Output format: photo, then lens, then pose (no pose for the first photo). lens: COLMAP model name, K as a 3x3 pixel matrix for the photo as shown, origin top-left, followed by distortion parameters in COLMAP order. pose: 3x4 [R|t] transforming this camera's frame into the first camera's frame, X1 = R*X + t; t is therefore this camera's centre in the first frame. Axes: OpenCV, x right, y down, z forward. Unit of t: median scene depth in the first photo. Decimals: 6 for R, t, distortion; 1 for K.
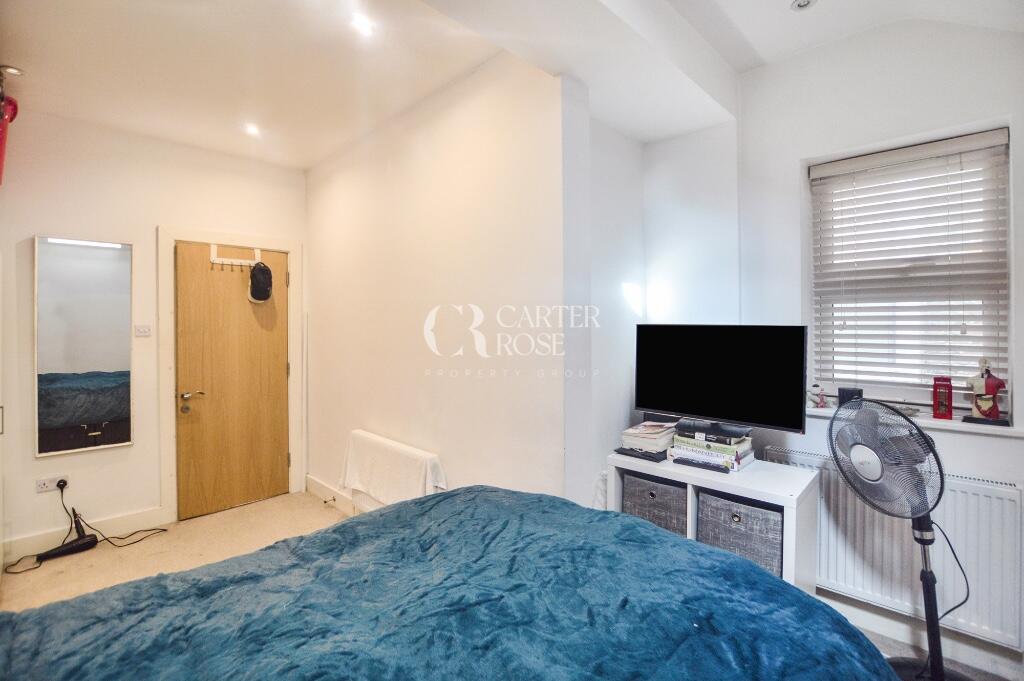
lens RADIAL K [[466.7, 0, 517.5], [0, 466.7, 331.9], [0, 0, 1]] dist [-0.016900, -0.000119]
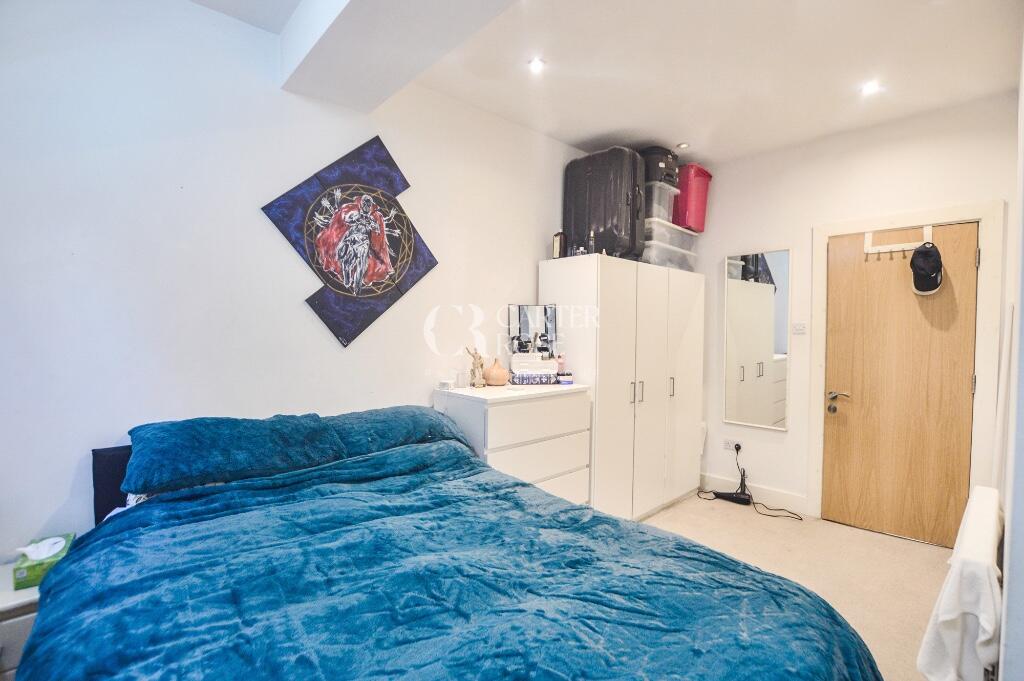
lens RADIAL K [[466.7, 0, 517.0], [0, 466.7, 347.7], [0, 0, 1]] dist [-0.016900, -0.000119]
pose [[-0.042132, 0.045239, -0.998087, 0.281632], [-0.011582, 0.998885, 0.045764, 0.000185], [0.999045, 0.013488, -0.041561, 0.374862]]
